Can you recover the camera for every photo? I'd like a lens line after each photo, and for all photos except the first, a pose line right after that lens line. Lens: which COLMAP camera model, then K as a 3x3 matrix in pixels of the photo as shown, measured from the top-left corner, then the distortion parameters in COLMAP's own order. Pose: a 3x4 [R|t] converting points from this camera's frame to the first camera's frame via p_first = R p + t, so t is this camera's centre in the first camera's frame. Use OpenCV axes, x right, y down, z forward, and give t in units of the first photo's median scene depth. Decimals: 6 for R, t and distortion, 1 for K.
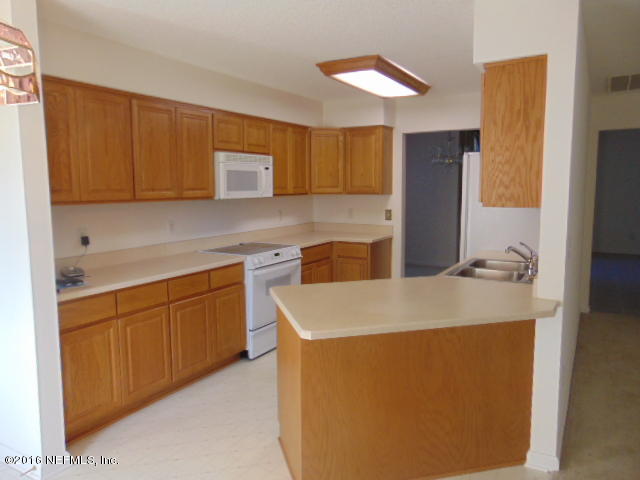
lens RADIAL K [[484.1, 0, 319.2], [0, 484.1, 239.2], [0, 0, 1]] dist [-0.024111, 0.064669]
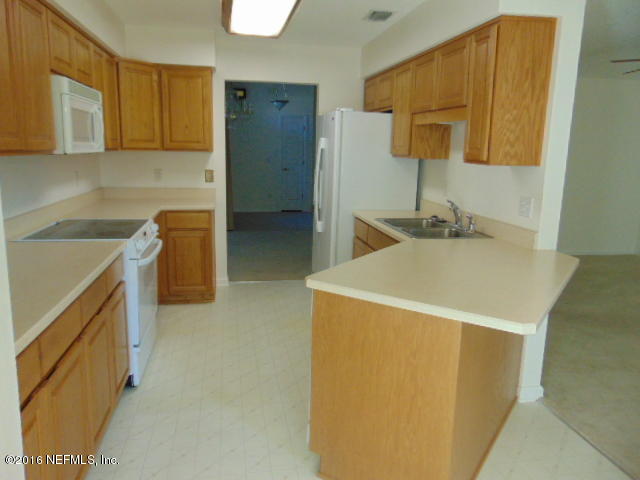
lens RADIAL K [[484.1, 0, 322.9], [0, 484.1, 239.3], [0, 0, 1]] dist [-0.024111, 0.064669]
pose [[0.753344, -0.100076, 0.649967, -0.362392], [0.047574, 0.994057, 0.097915, -0.018037], [-0.655903, -0.042842, 0.753628, 0.296103]]
